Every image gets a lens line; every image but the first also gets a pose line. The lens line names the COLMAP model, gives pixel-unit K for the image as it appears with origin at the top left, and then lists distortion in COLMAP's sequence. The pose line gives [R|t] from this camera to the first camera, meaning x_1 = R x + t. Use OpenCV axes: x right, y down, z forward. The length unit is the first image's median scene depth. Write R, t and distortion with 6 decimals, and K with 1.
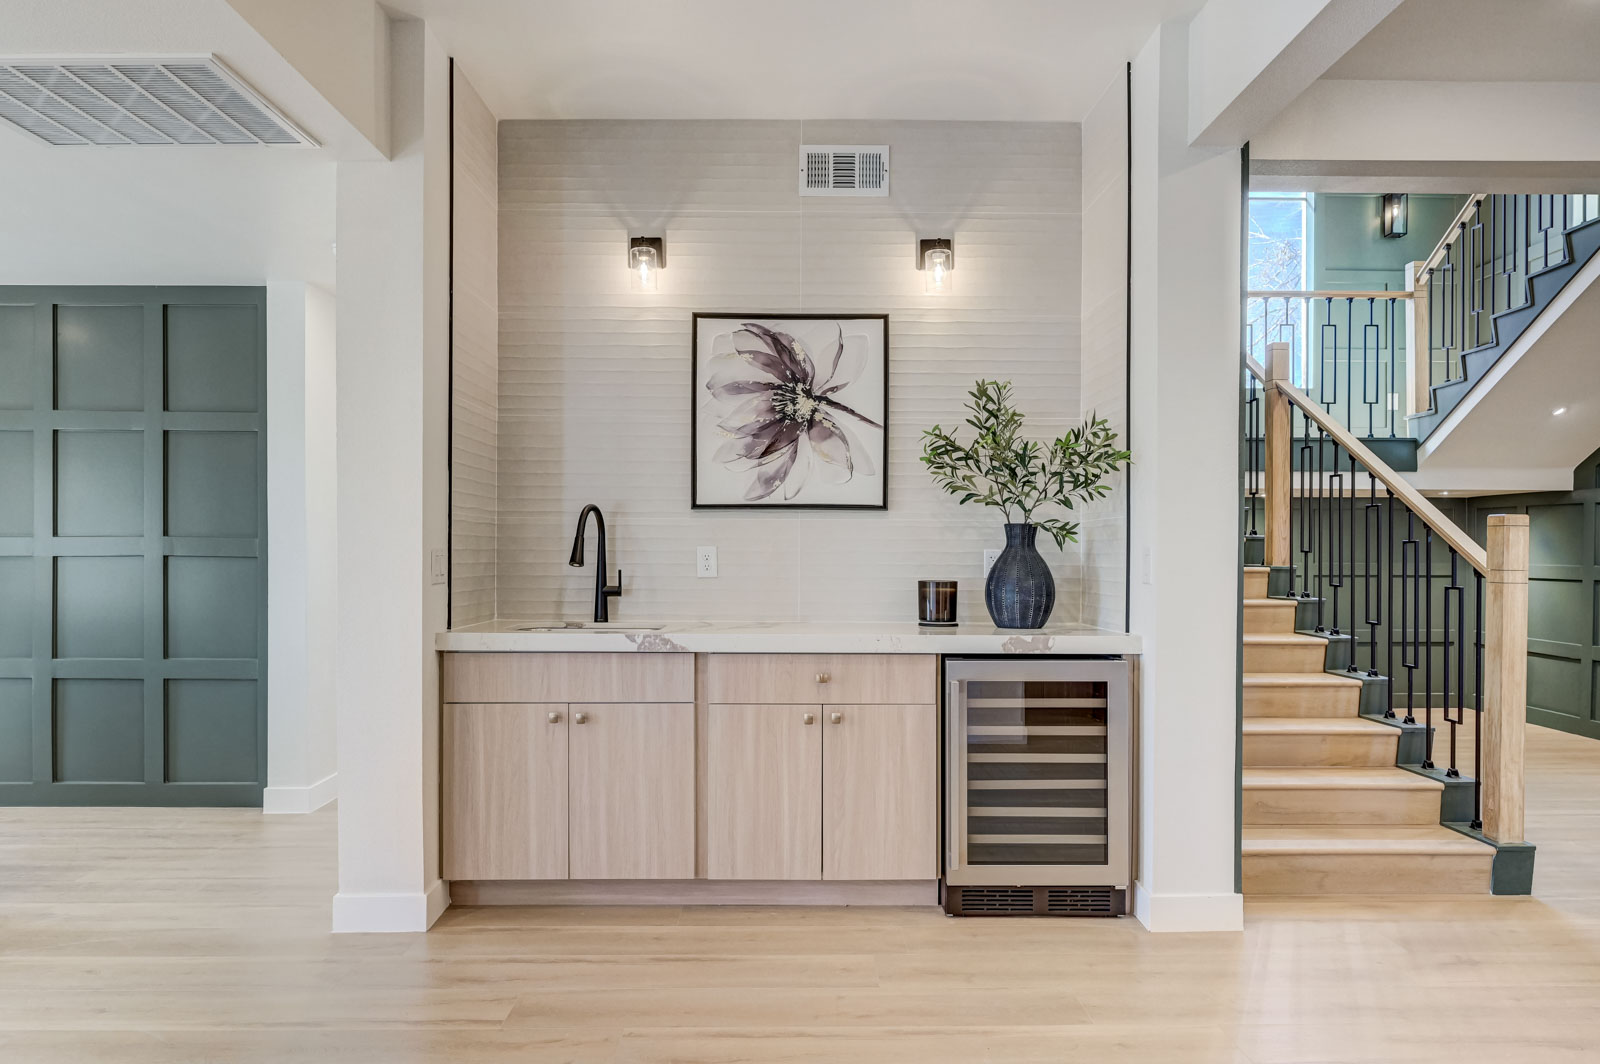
lens RADIAL K [[1015.9, 0, 796.7], [0, 1015.9, 552.8], [0, 0, 1]] dist [-0.002140, -0.000075]
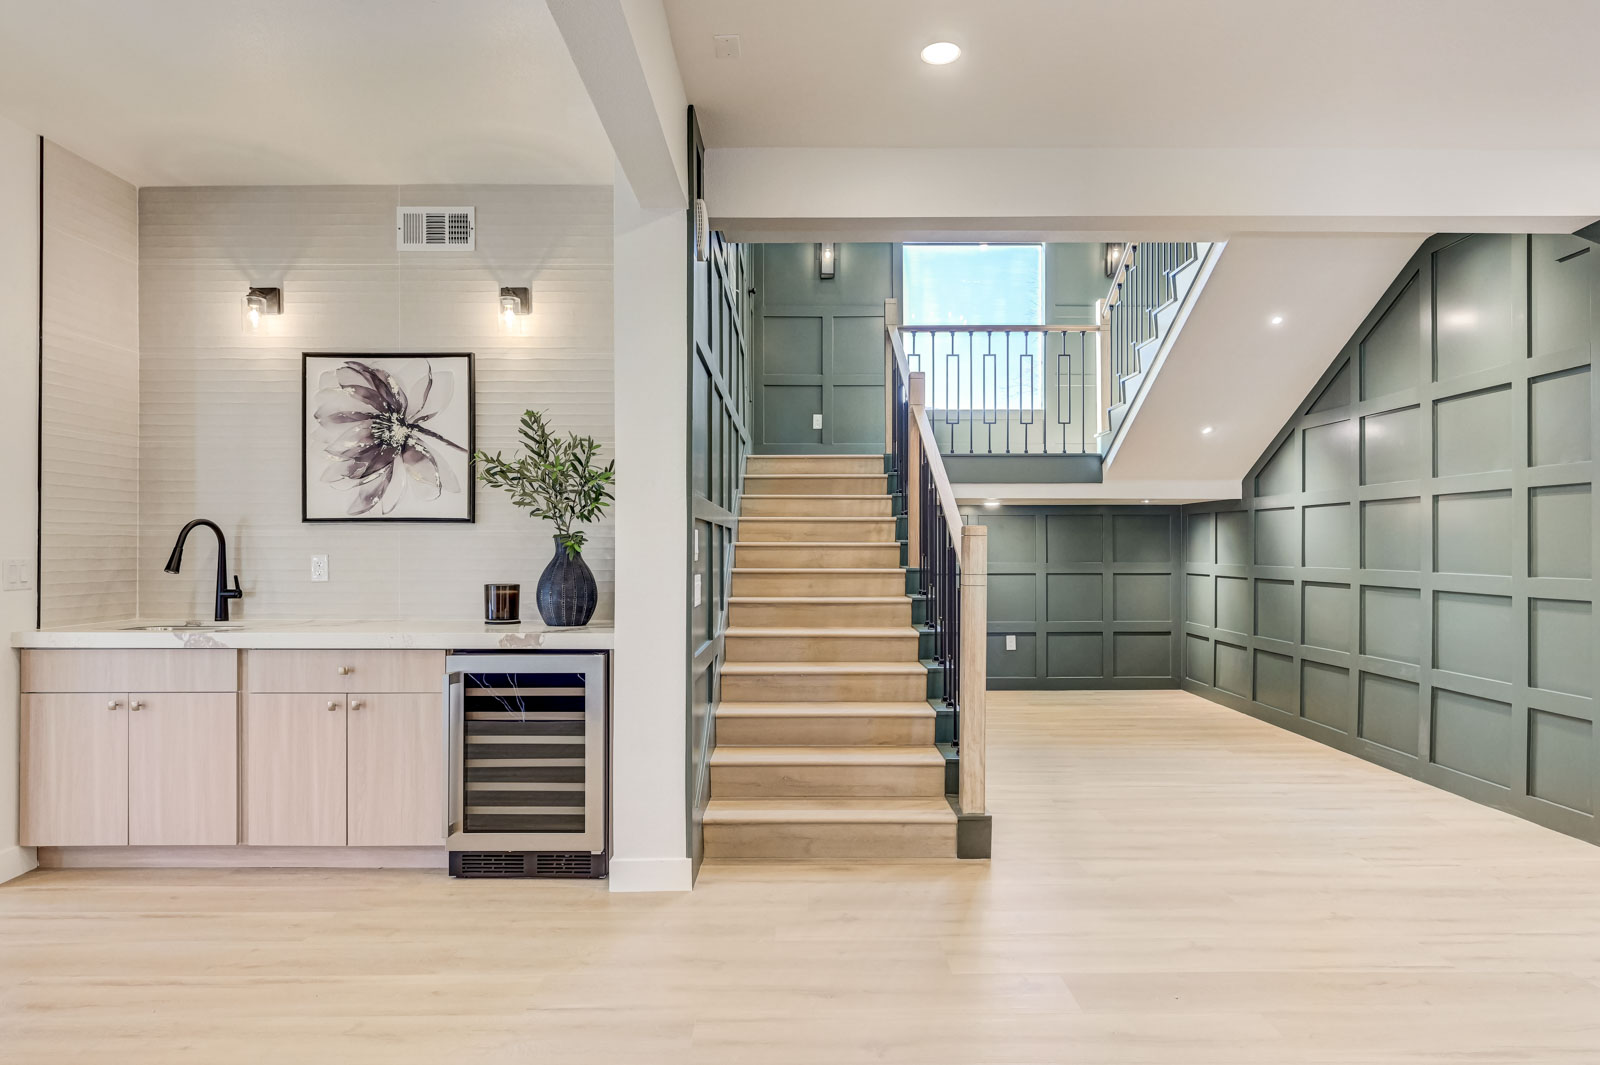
lens RADIAL K [[888.5, 0, 790.4], [0, 888.5, 545.5], [0, 0, 1]] dist [0.002171, -0.002577]
pose [[0.999935, -0.003976, -0.010658, 0.485066], [0.003909, 0.999973, -0.006285, -0.008901], [0.010683, 0.006243, 0.999923, -0.003201]]
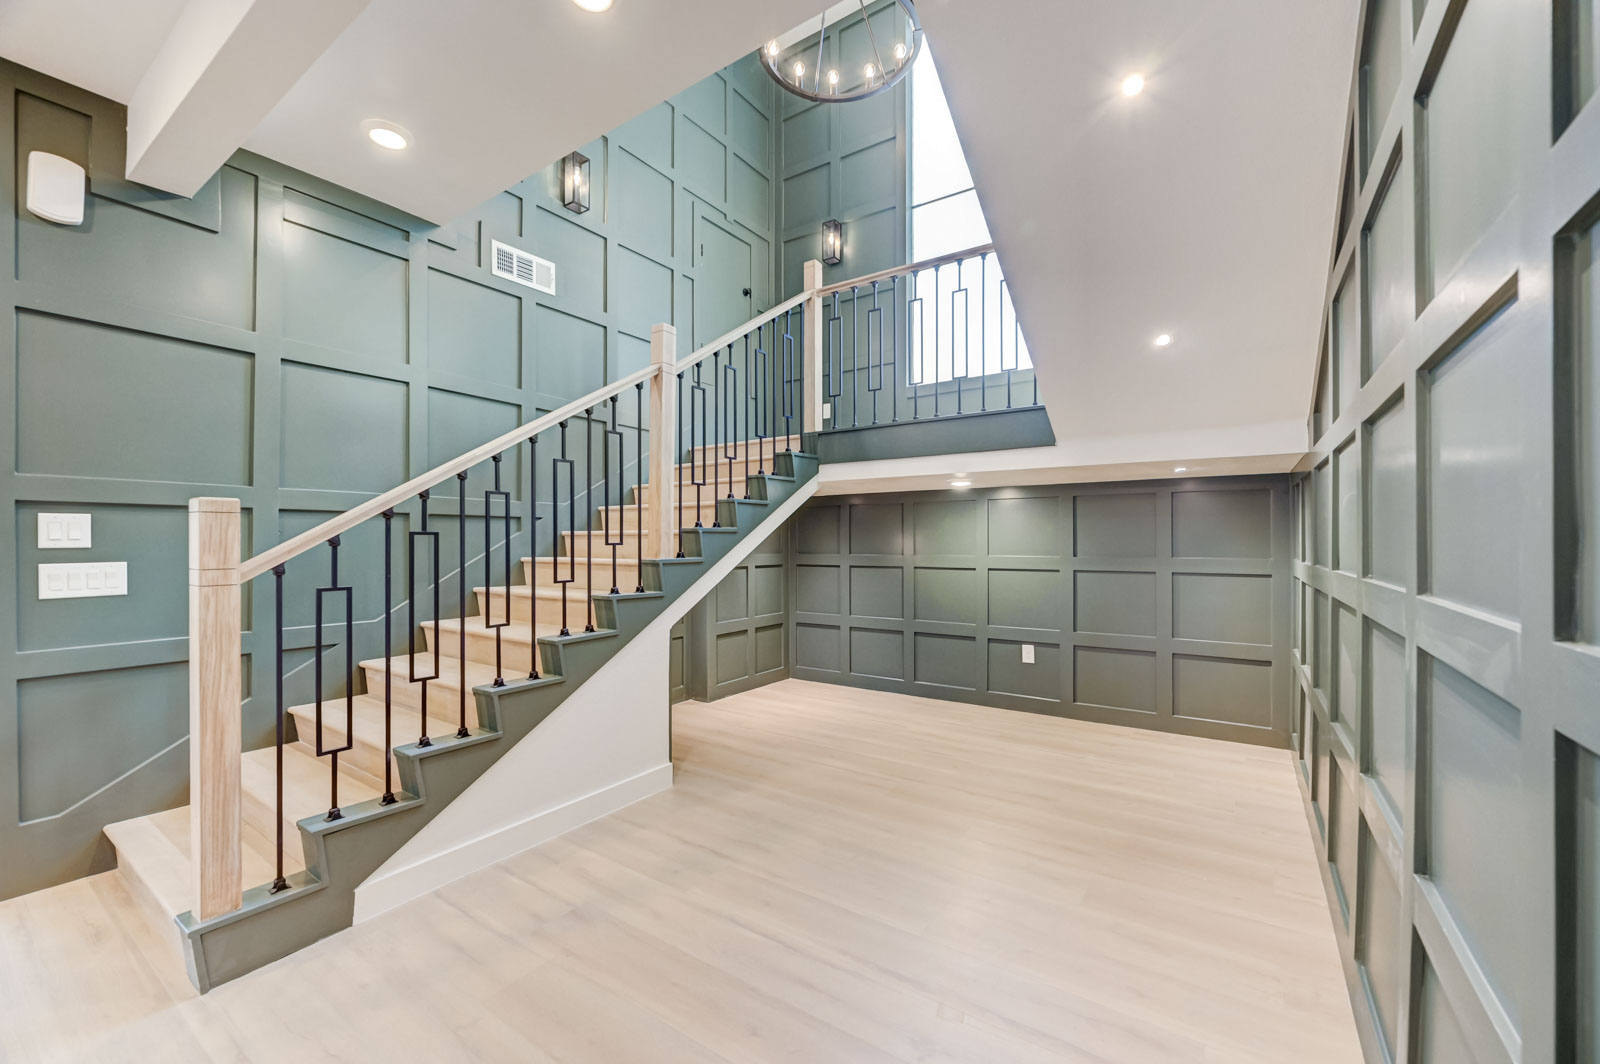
lens RADIAL K [[626.0, 0, 802.8], [0, 626.0, 542.1], [0, 0, 1]] dist [-0.000151, 0.000222]
pose [[0.818014, -0.004643, -0.575180, 1.288645], [0.000580, 0.999974, -0.007247, 0.001774], [0.575198, 0.005594, 0.817995, 0.827076]]
